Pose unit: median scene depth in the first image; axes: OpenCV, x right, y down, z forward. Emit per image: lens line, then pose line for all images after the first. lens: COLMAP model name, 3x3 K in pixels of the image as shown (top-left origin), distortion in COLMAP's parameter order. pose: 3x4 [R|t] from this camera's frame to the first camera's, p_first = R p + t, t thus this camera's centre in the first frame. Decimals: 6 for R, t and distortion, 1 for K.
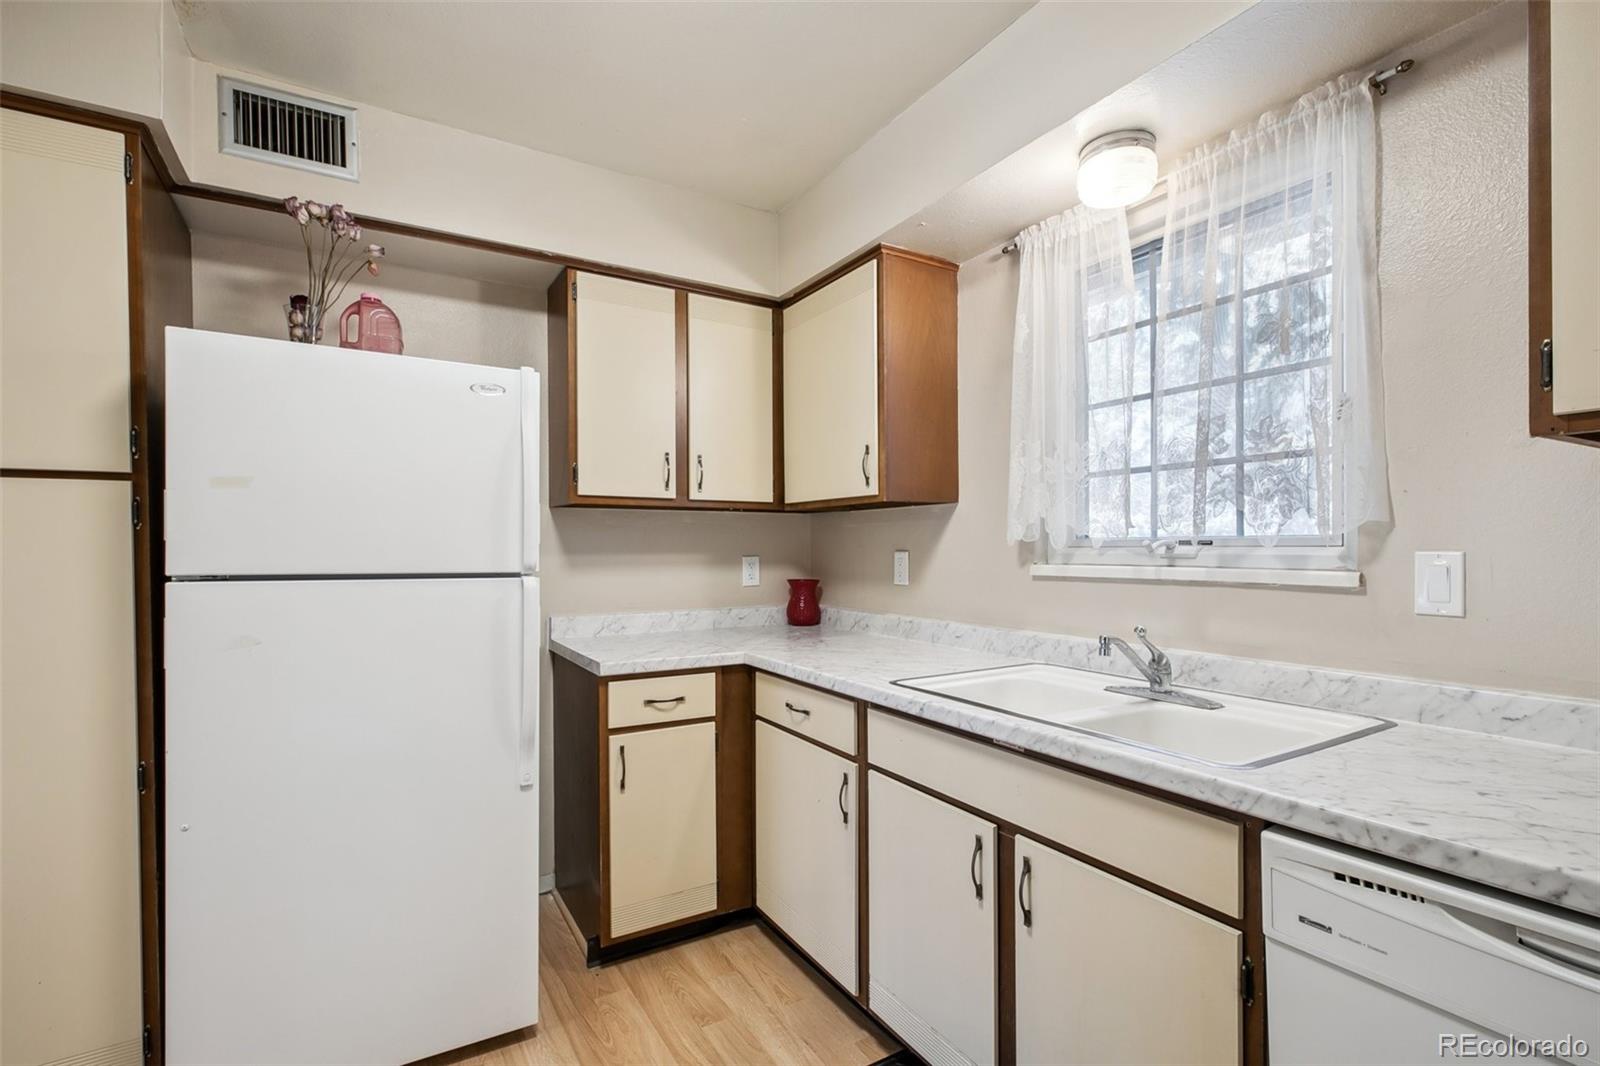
lens RADIAL K [[725.6, 0, 806.7], [0, 725.6, 562.6], [0, 0, 1]] dist [0.003914, -0.000361]
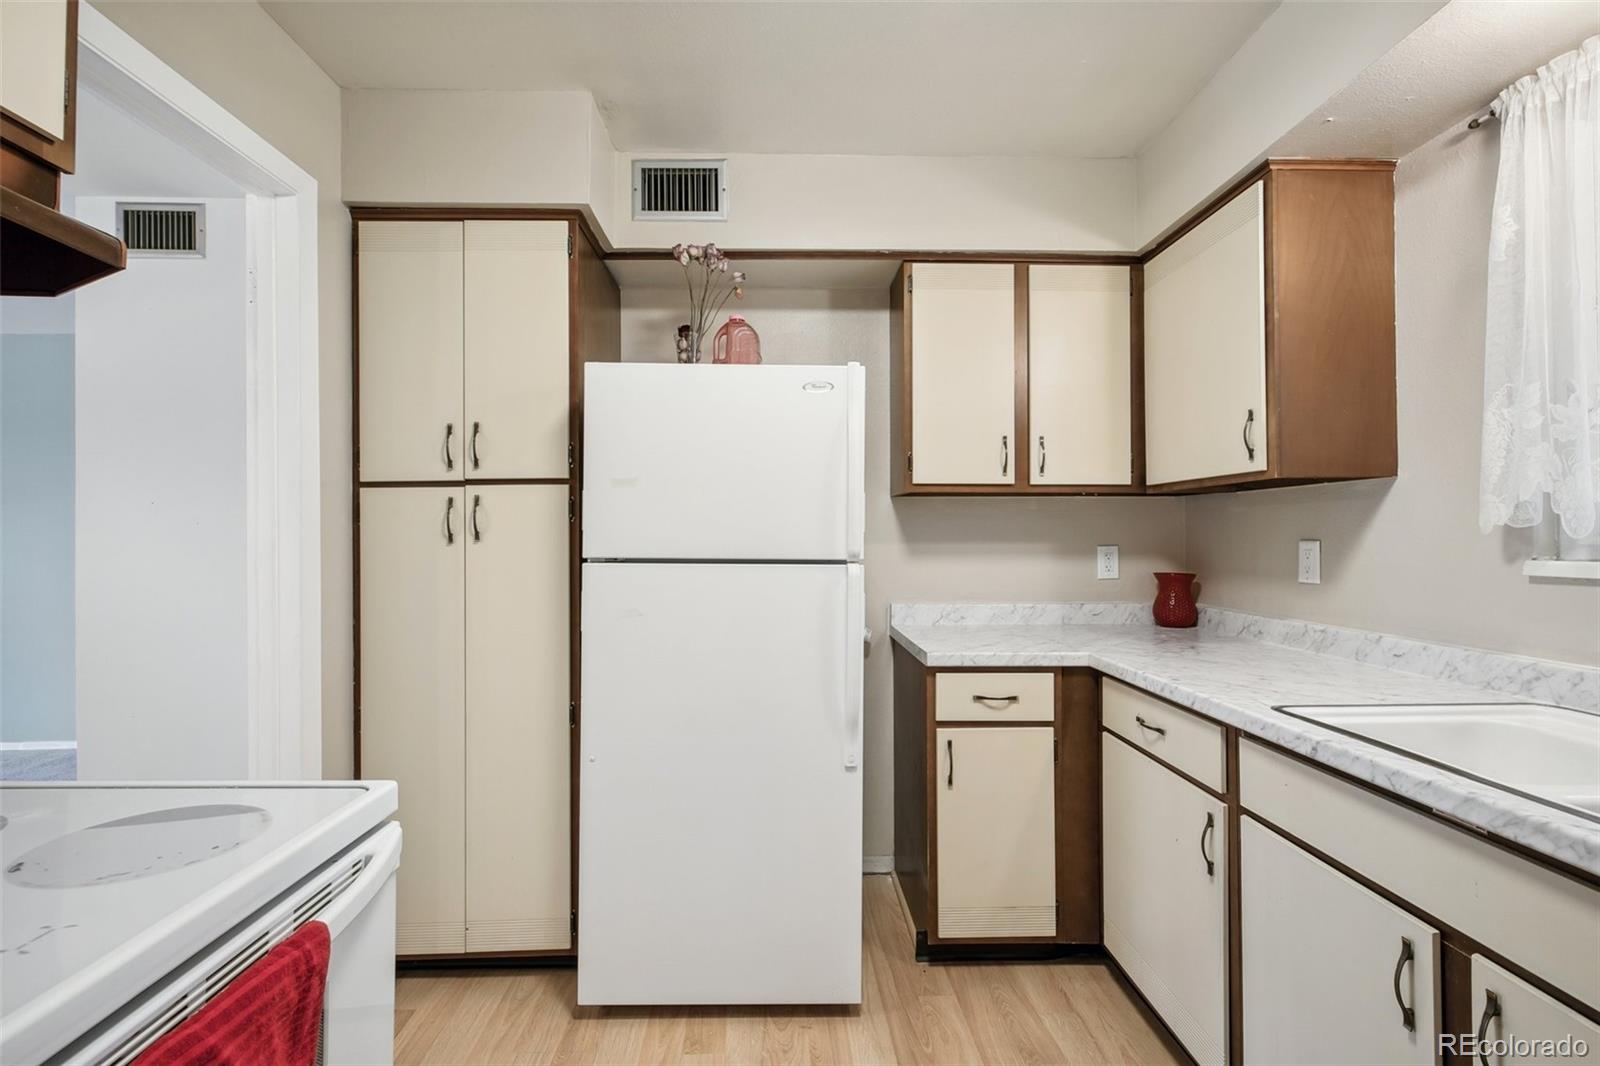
lens RADIAL K [[725.6, 0, 798.6], [0, 725.6, 535.8], [0, 0, 1]] dist [0.003914, -0.000361]
pose [[0.871031, 0.000157, -0.491229, 0.046786], [-0.010537, 0.999776, -0.018366, -0.000698], [0.491116, 0.021173, 0.870837, 0.051389]]
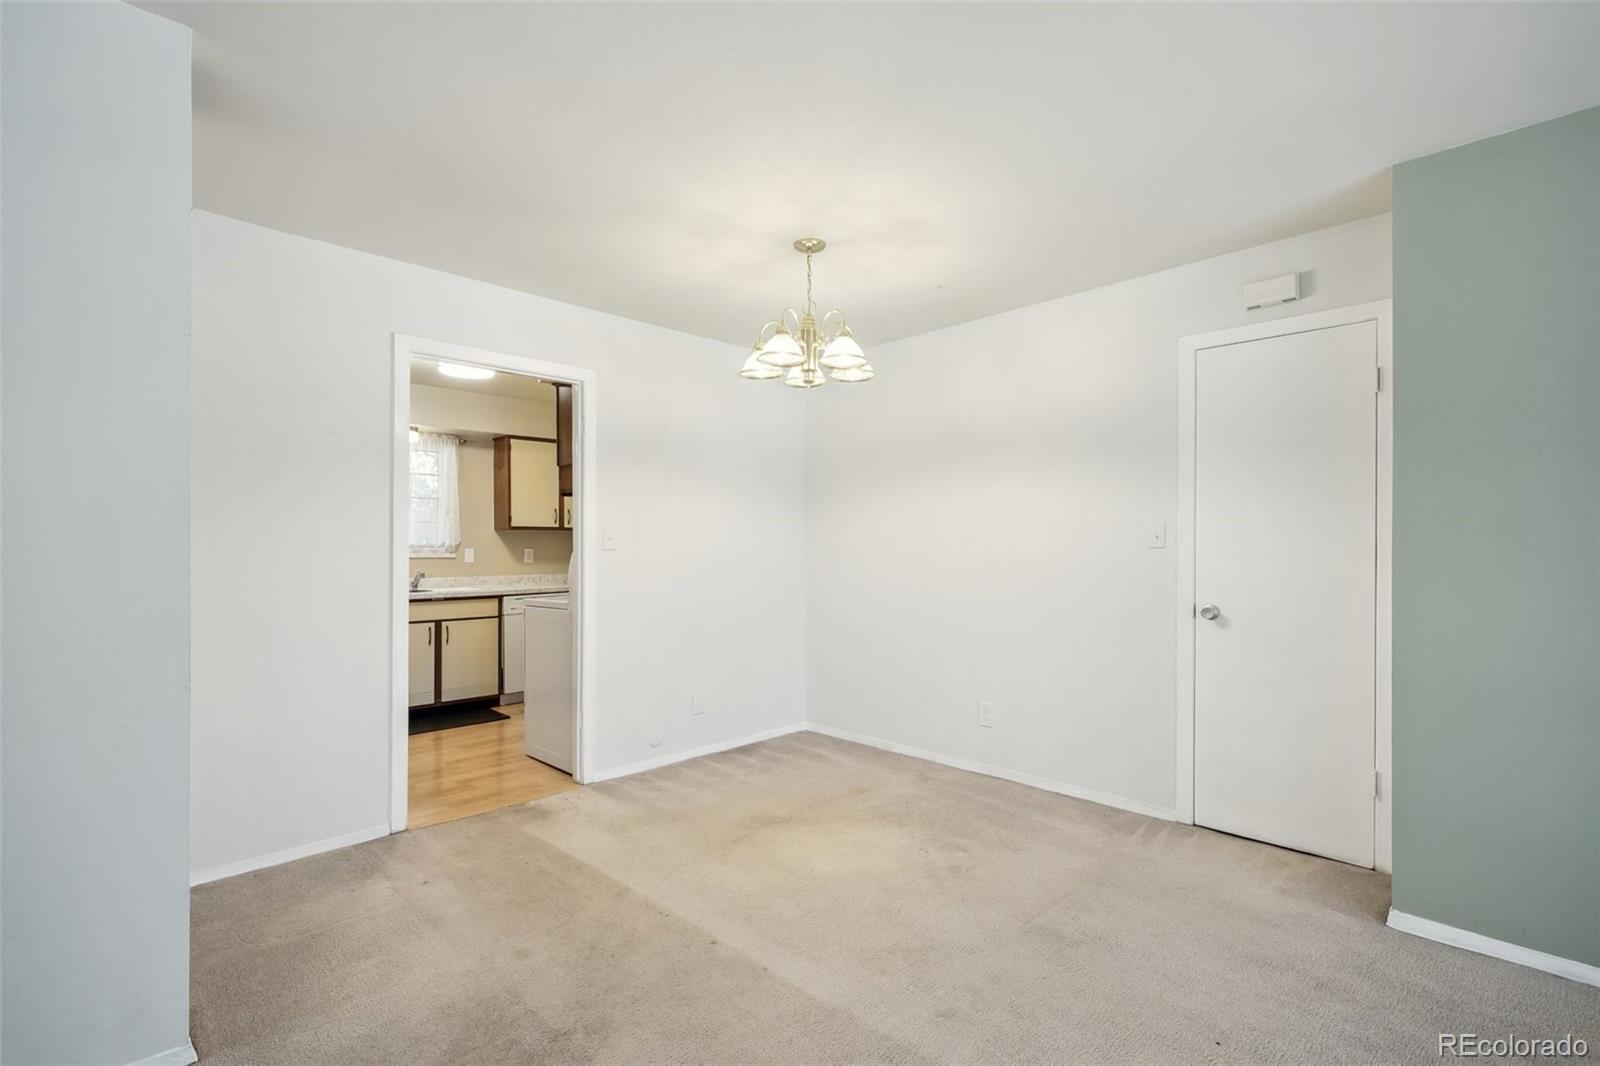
lens RADIAL K [[725.6, 0, 799.5], [0, 725.6, 541.9], [0, 0, 1]] dist [0.003914, -0.000361]
pose [[-0.248700, 0.009022, 0.968538, -2.633945], [0.016328, 0.999854, -0.005122, -0.001696], [-0.968443, 0.014540, -0.248811, 0.071547]]
